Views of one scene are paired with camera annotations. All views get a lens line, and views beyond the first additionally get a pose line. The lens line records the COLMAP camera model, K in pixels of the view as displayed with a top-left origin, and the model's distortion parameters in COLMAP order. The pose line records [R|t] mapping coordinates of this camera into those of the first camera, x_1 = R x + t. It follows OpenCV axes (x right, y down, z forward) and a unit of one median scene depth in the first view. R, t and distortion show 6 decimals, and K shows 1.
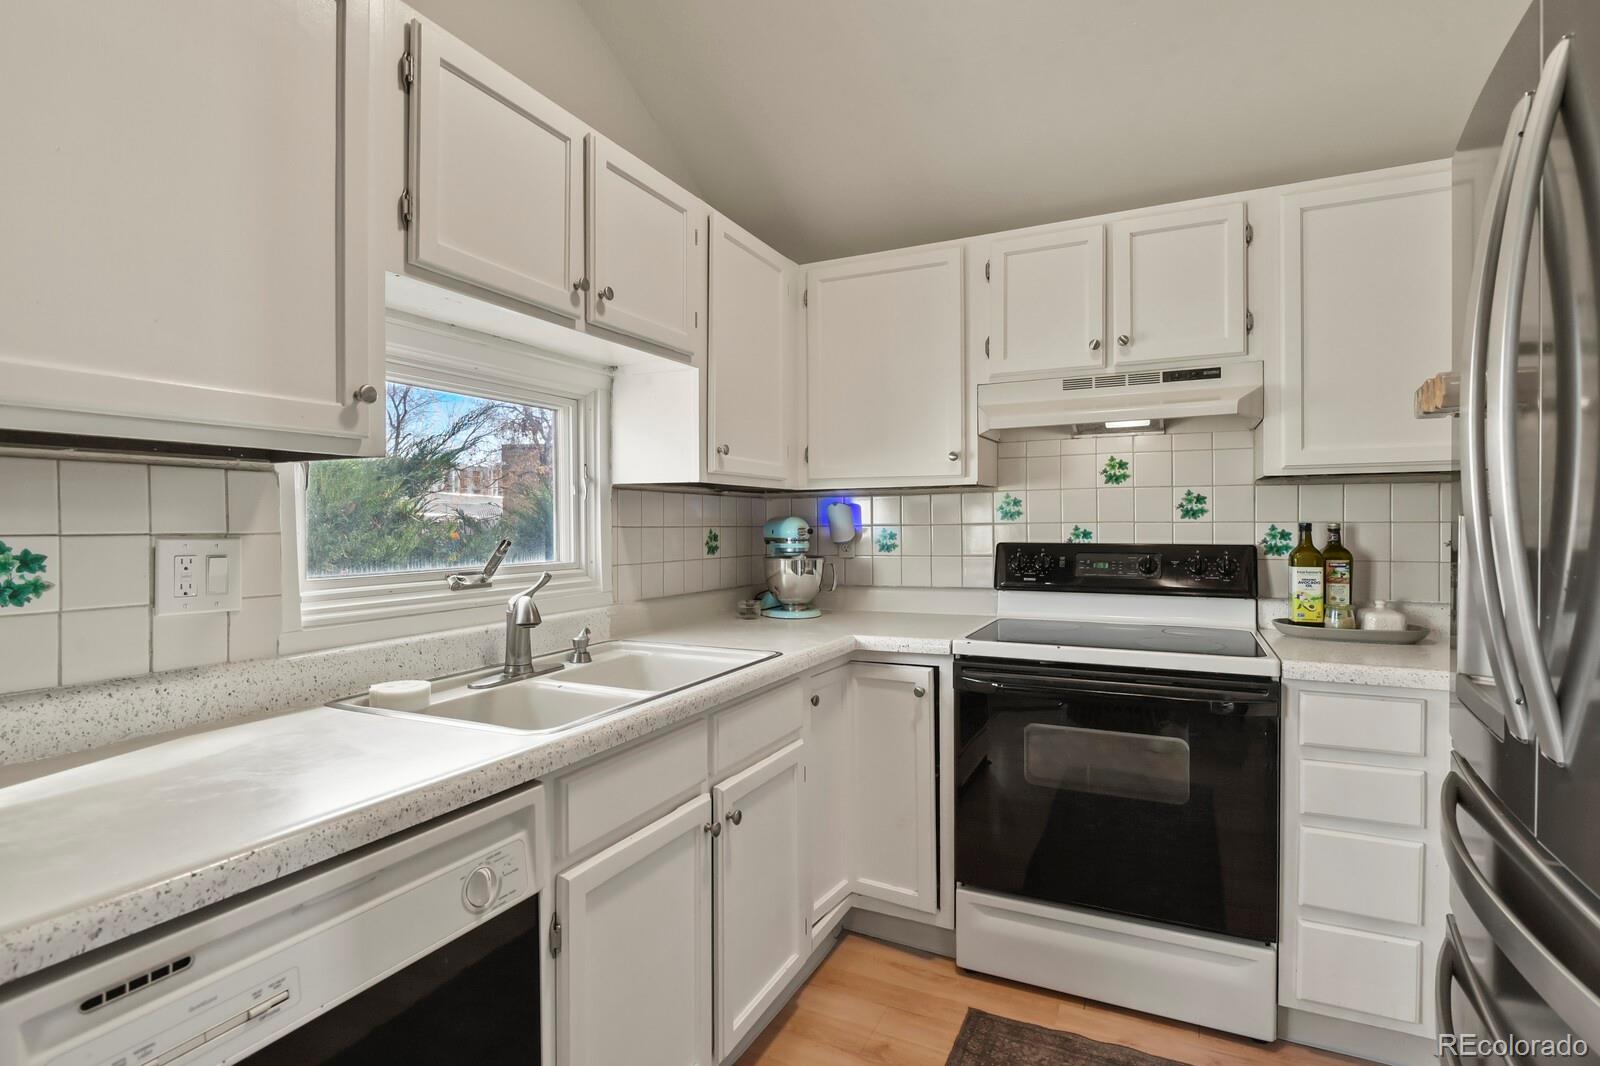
lens RADIAL K [[774.9, 0, 807.8], [0, 774.9, 527.8], [0, 0, 1]] dist [-0.001388, -0.007070]
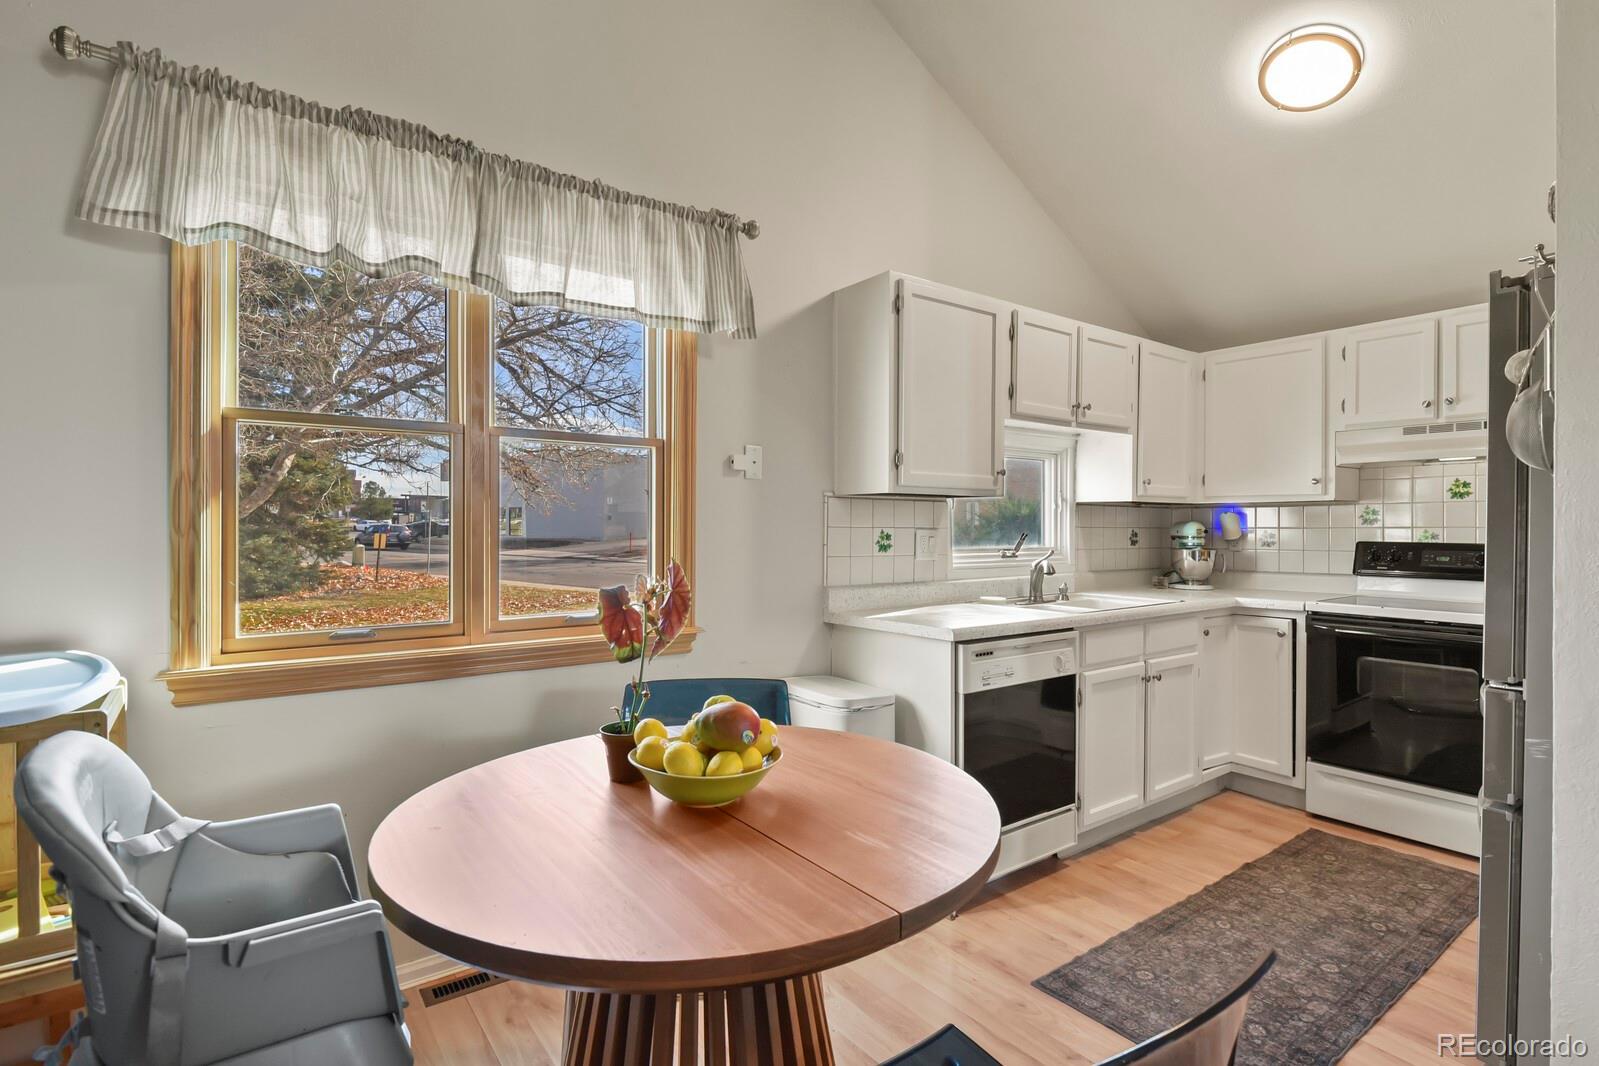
lens RADIAL K [[784.8, 0, 801.7], [0, 784.8, 526.9], [0, 0, 1]] dist [-0.002670, -0.006620]
pose [[0.886187, 0.010348, -0.463213, 0.015329], [-0.011634, 0.999932, 0.000080, 0.005640], [0.463183, 0.005318, 0.886247, -0.833861]]
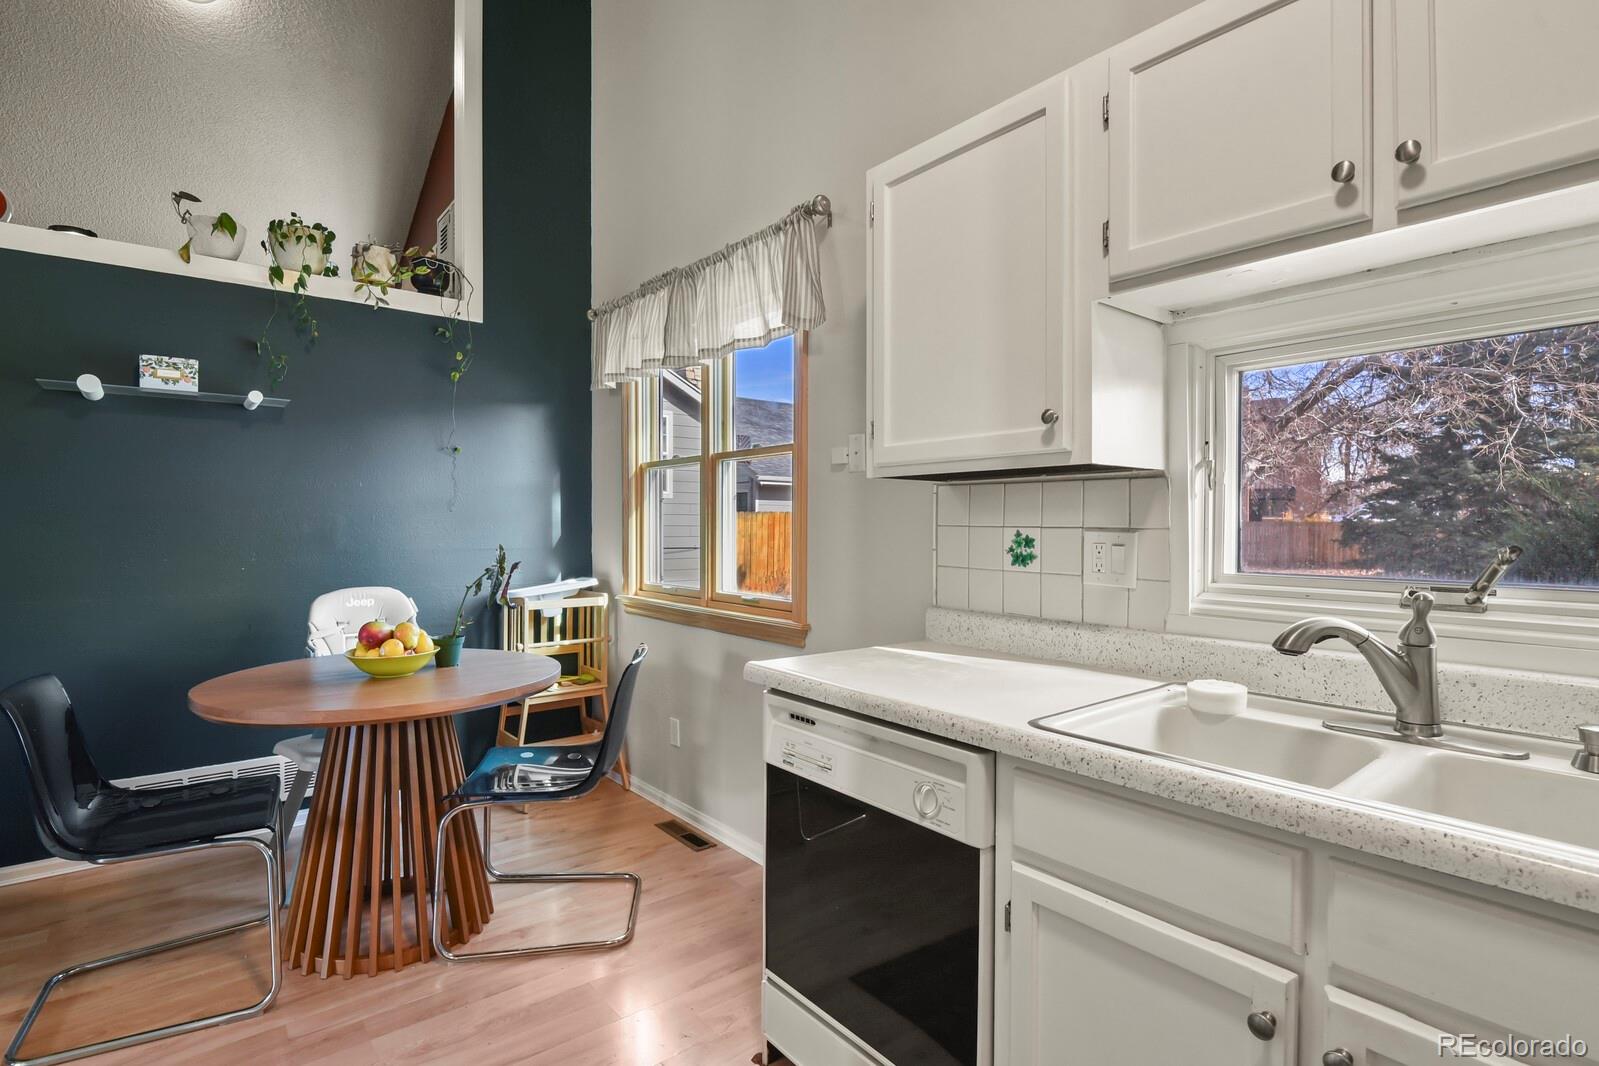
lens RADIAL K [[774.4, 0, 807.3], [0, 774.4, 527.8], [0, 0, 1]] dist [-0.001388, -0.007070]
pose [[-0.421362, 0.009958, -0.906838, 0.394350], [-0.005557, 0.999893, 0.013562, -0.004491], [0.906876, 0.010754, -0.421261, 0.638696]]
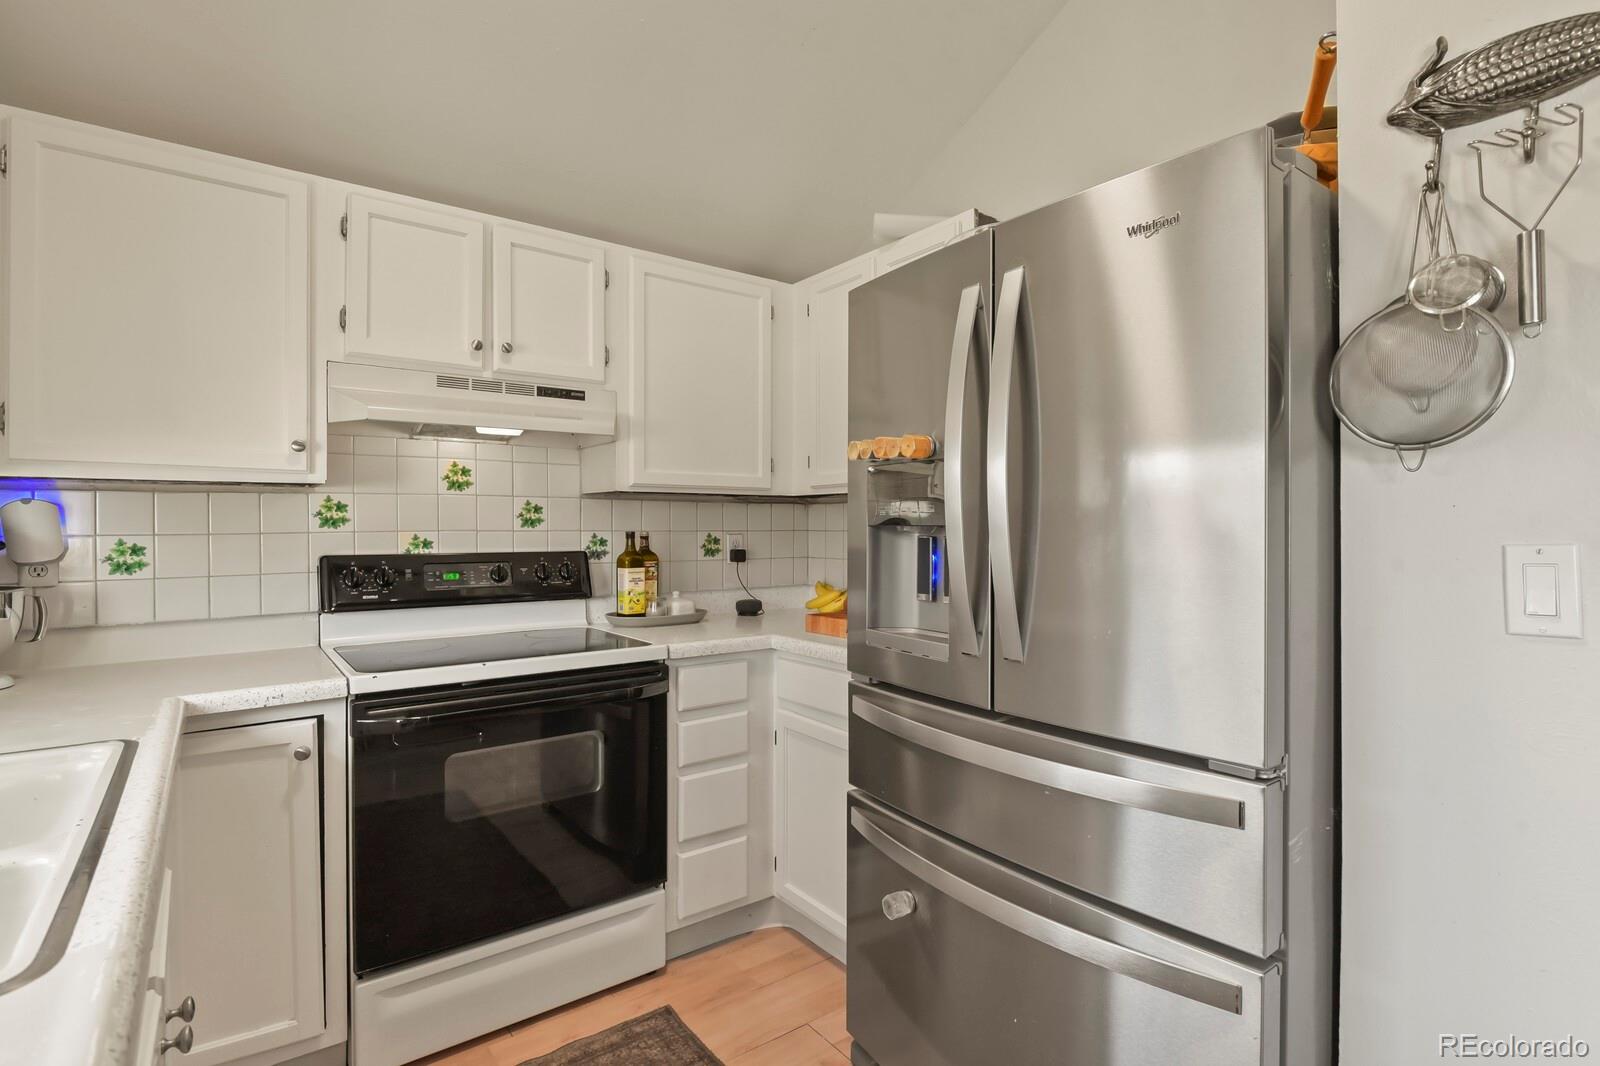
lens RADIAL K [[774.9, 0, 807.8], [0, 774.9, 527.8], [0, 0, 1]] dist [-0.001388, -0.007070]
pose [[0.452538, 0.004914, 0.891731, -0.300382], [0.007019, 0.999934, -0.009073, 0.000850], [-0.891717, 0.010364, 0.452474, 0.205748]]
